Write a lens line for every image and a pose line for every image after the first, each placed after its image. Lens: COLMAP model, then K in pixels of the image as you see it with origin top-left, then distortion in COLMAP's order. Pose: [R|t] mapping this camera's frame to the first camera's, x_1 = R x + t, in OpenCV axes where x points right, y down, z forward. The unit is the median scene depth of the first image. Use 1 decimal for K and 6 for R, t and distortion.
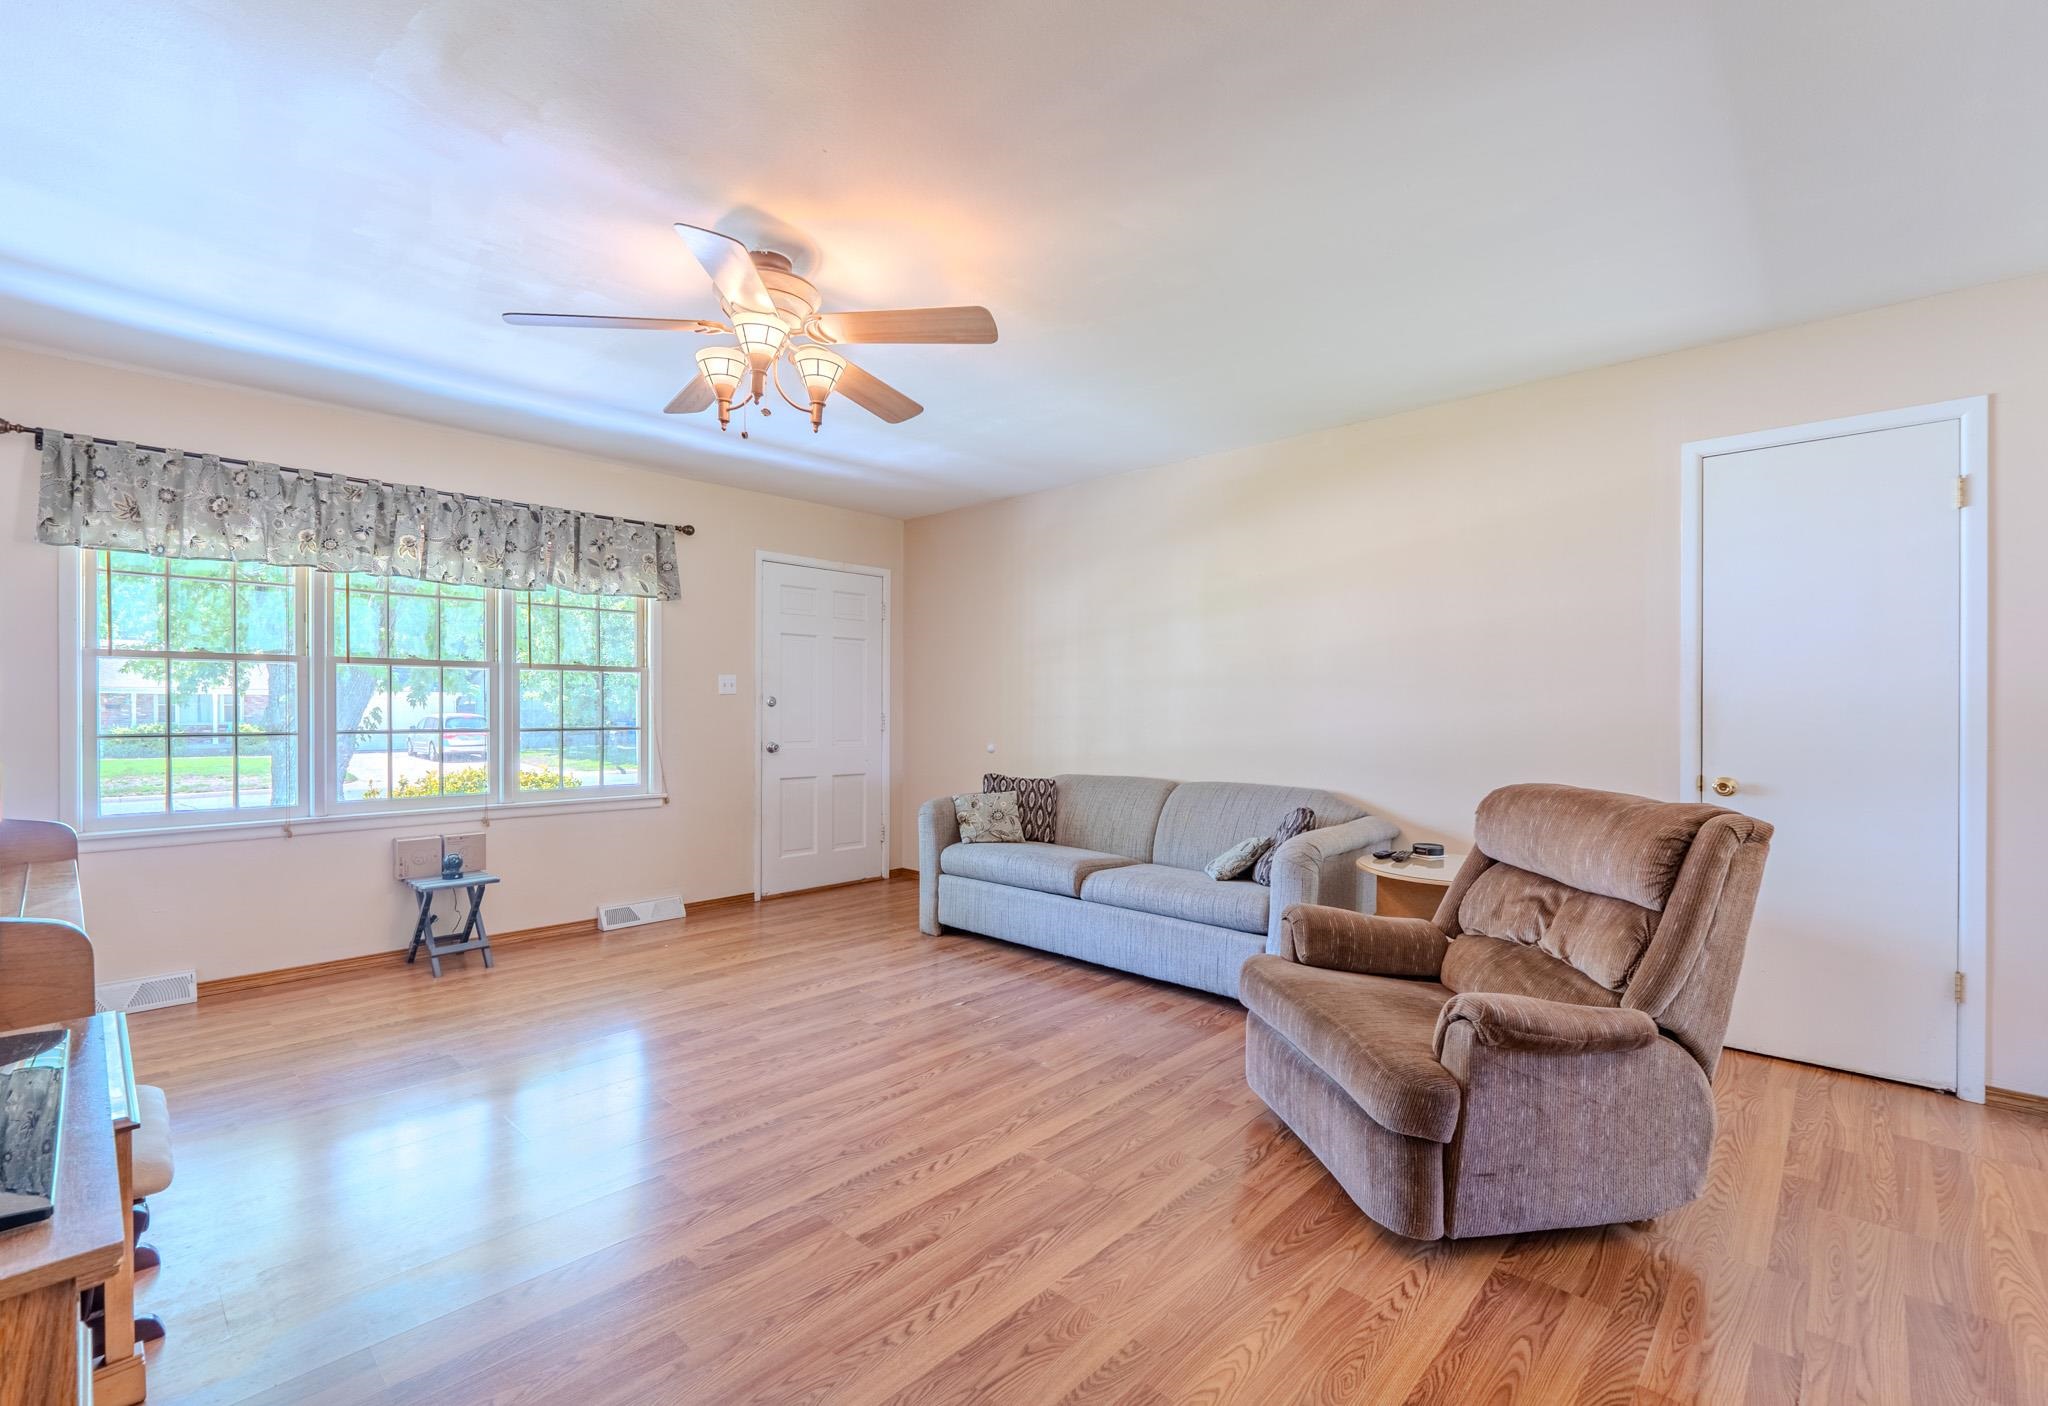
lens RADIAL K [[894.9, 0, 987.8], [0, 894.9, 703.6], [0, 0, 1]] dist [0.001036, 0.000147]
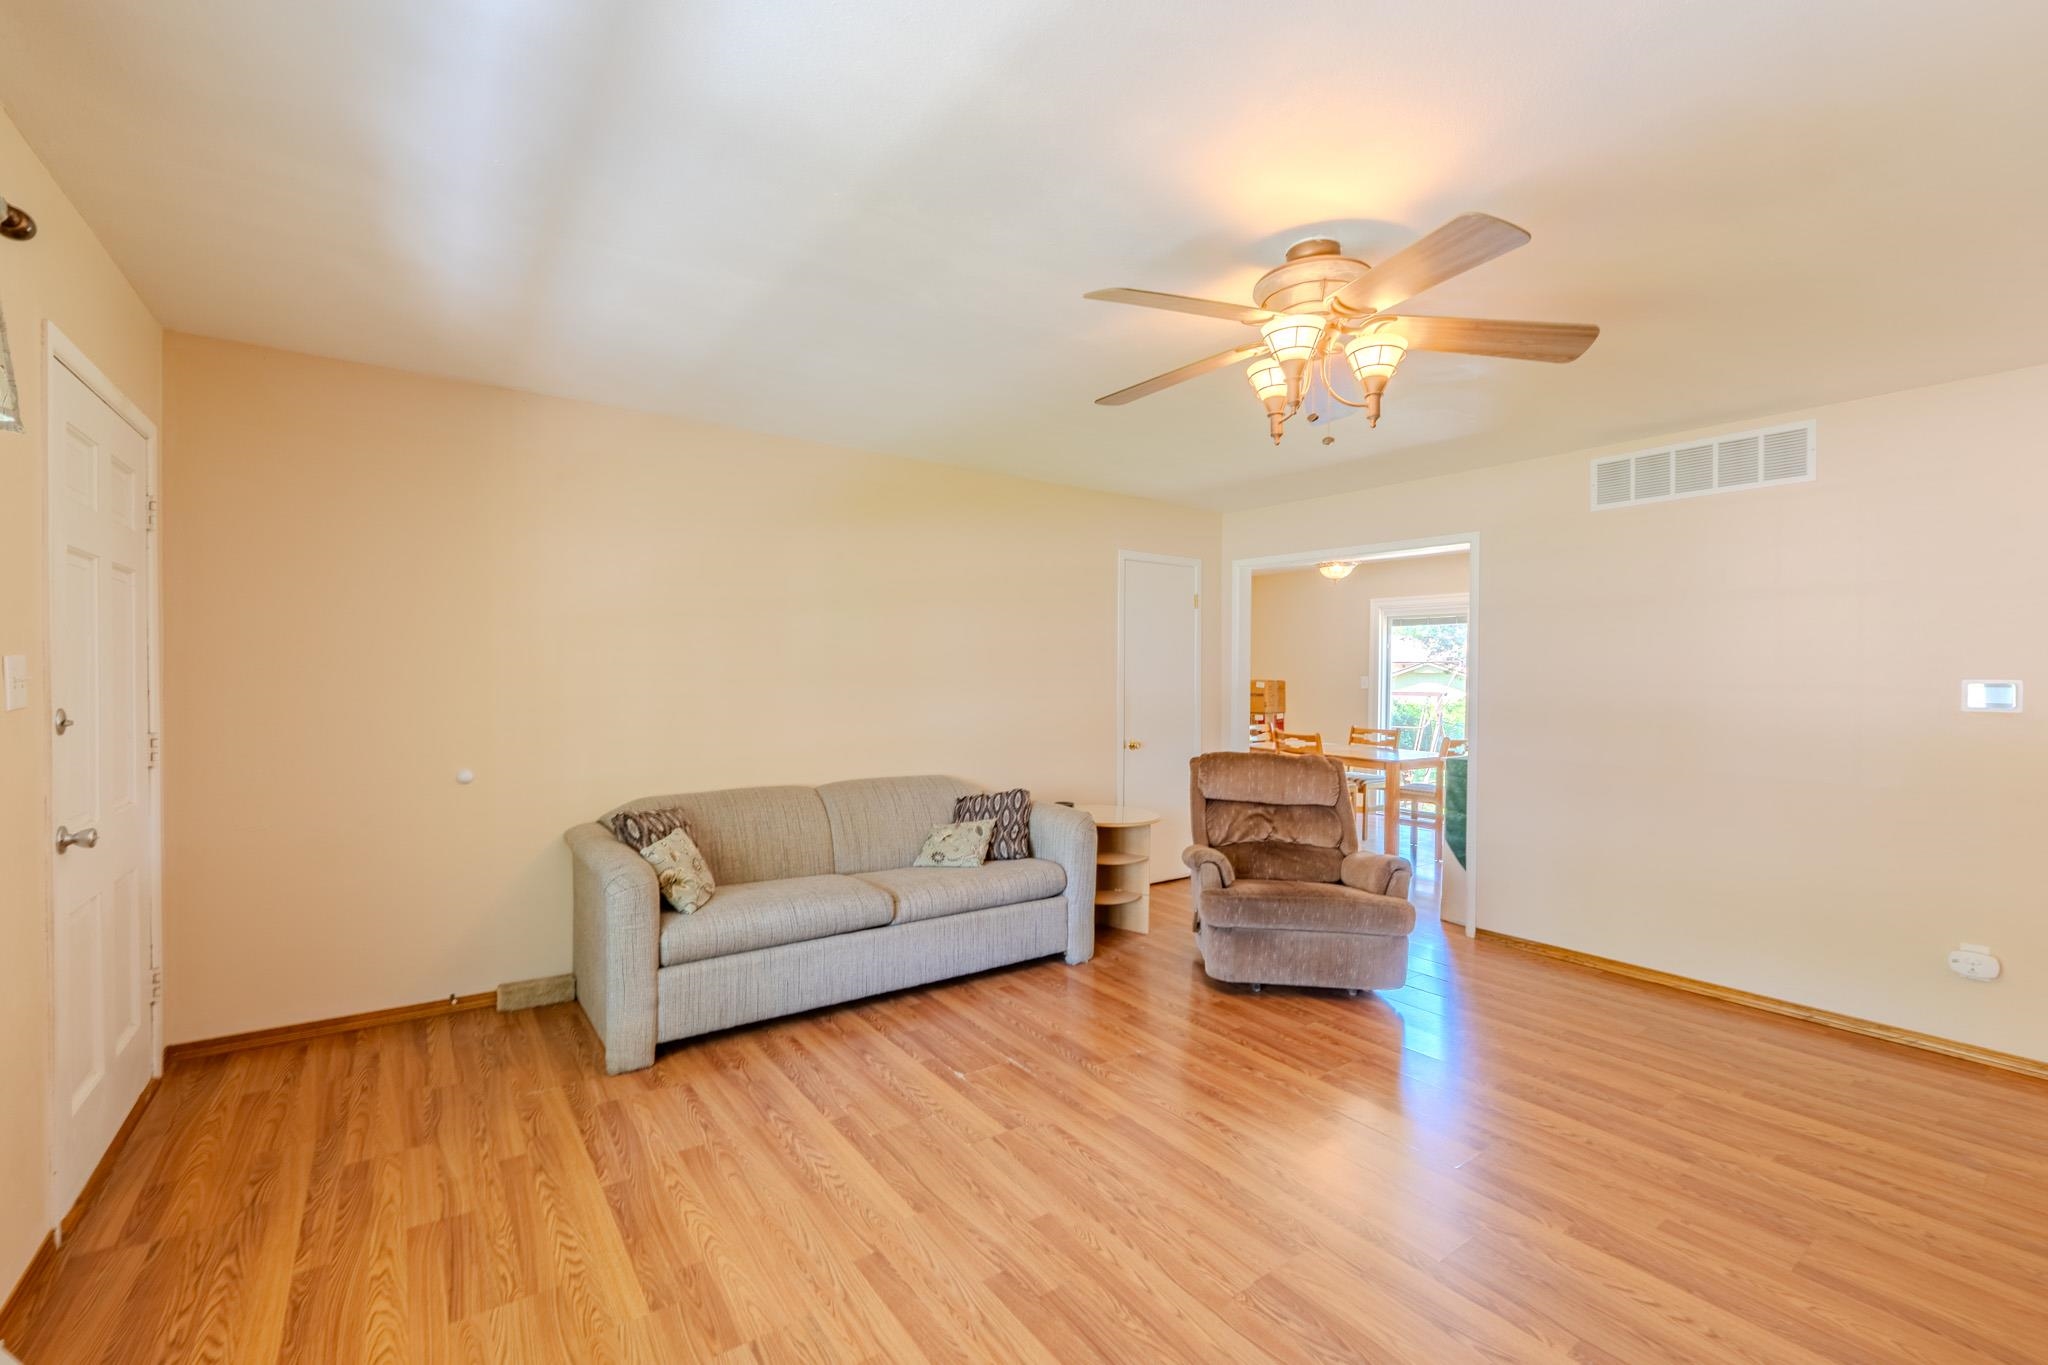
lens RADIAL K [[862.0, 0, 1024.0], [0, 862.0, 682.5], [0, 0, 1]] dist [-0.003773, -0.000082]
pose [[0.167382, -0.007555, 0.985863, -0.716721], [-0.014243, 0.999848, 0.010081, -0.037061], [-0.985789, -0.015729, 0.167249, 0.710664]]
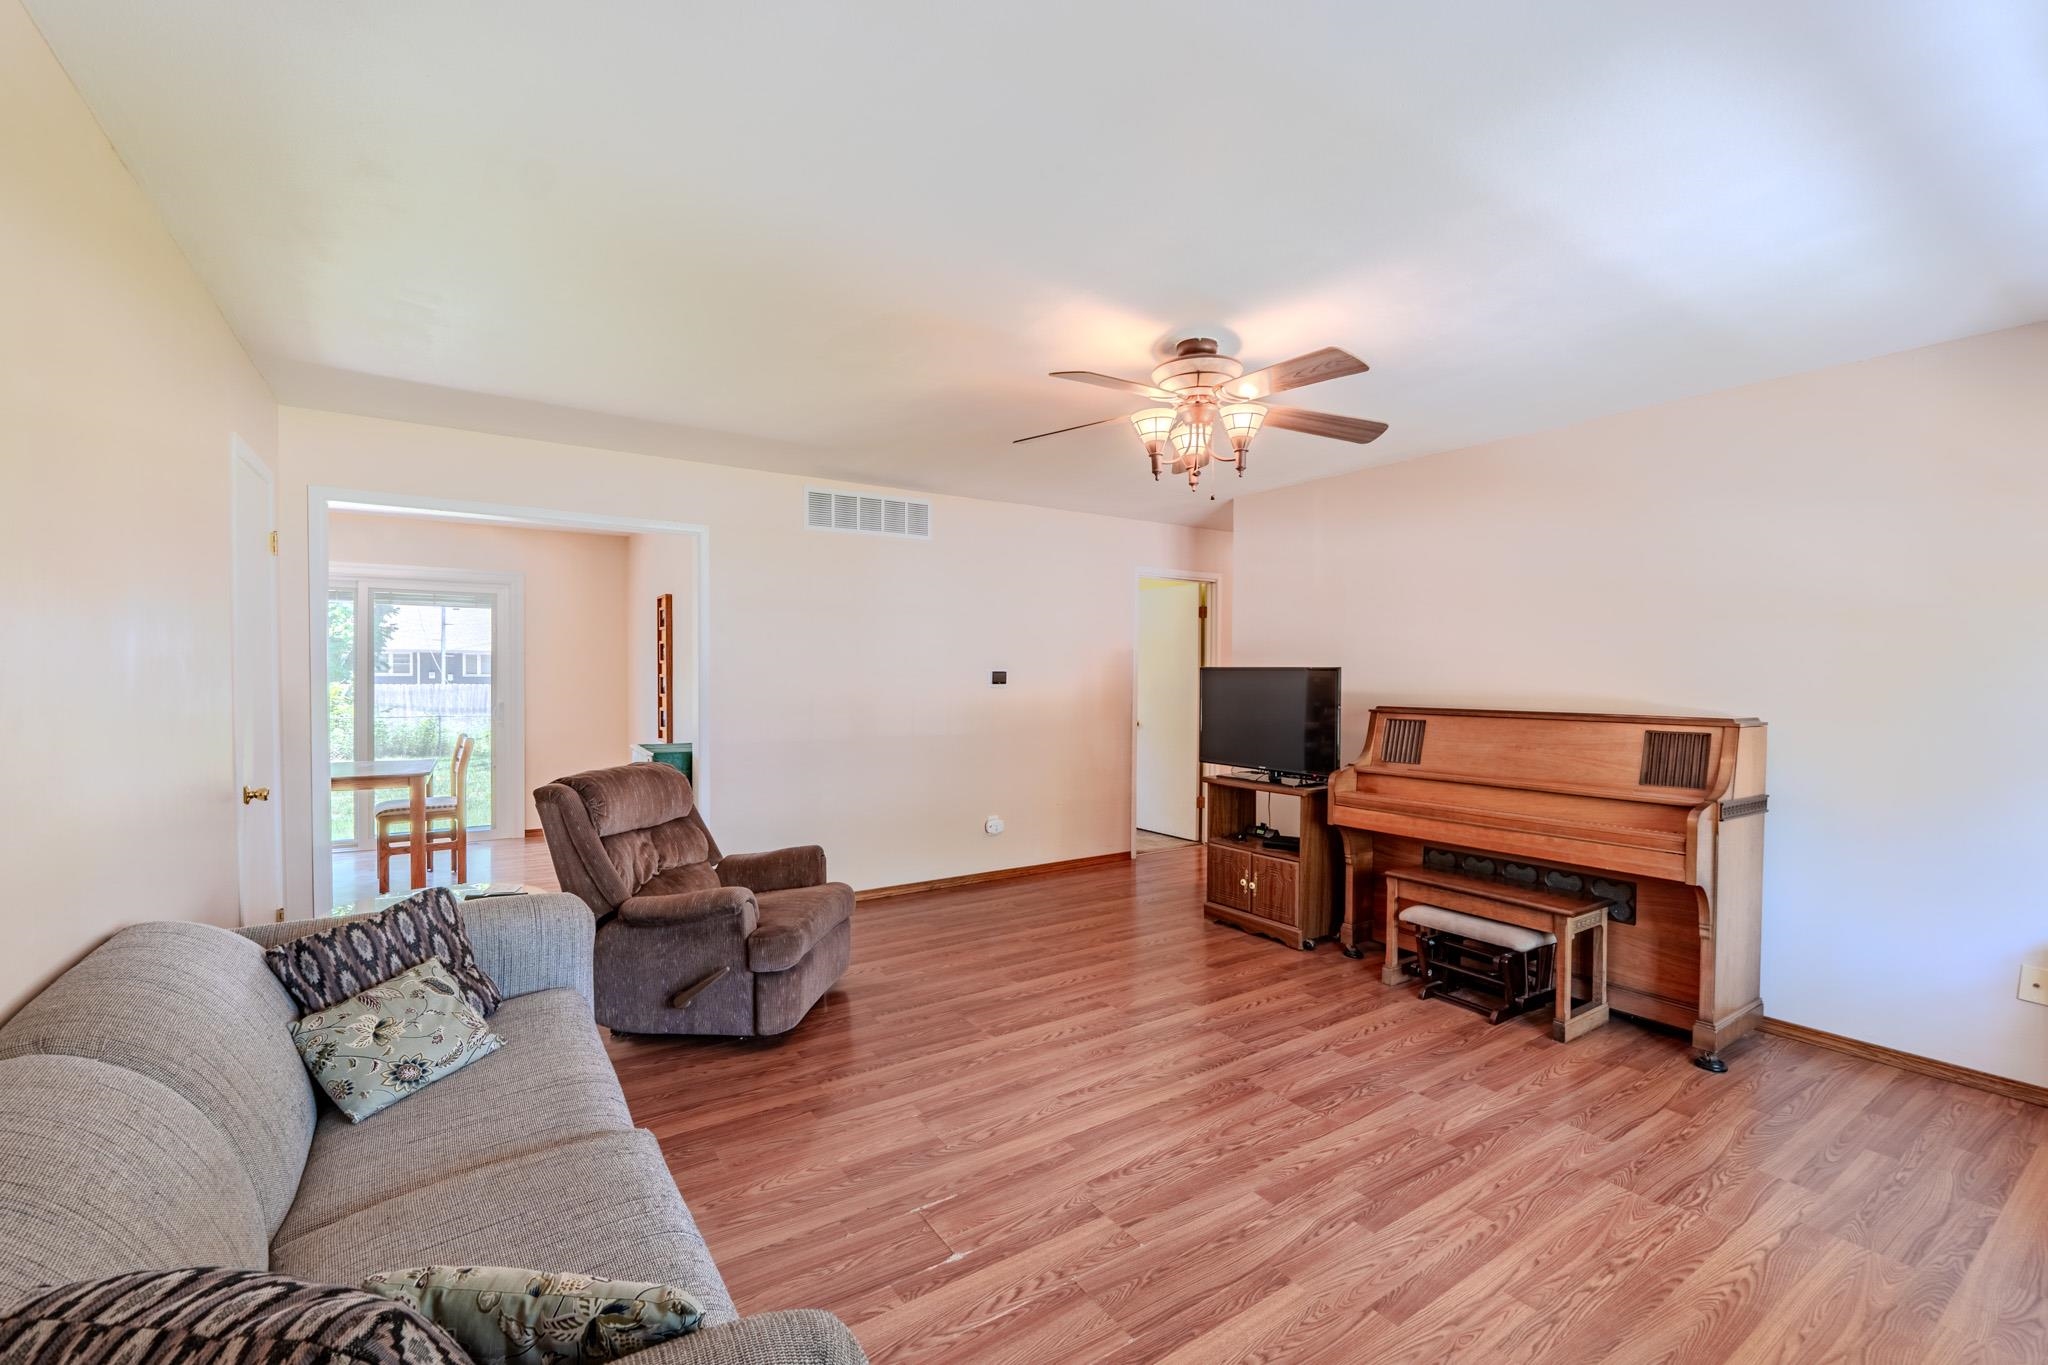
lens RADIAL K [[862.0, 0, 1024.0], [0, 862.0, 682.5], [0, 0, 1]] dist [-0.003773, -0.000082]
pose [[-0.977899, -0.007489, 0.208942, -0.165235], [-0.005838, 0.999947, 0.008519, -0.034847], [-0.208995, 0.007111, -0.977891, 1.341565]]
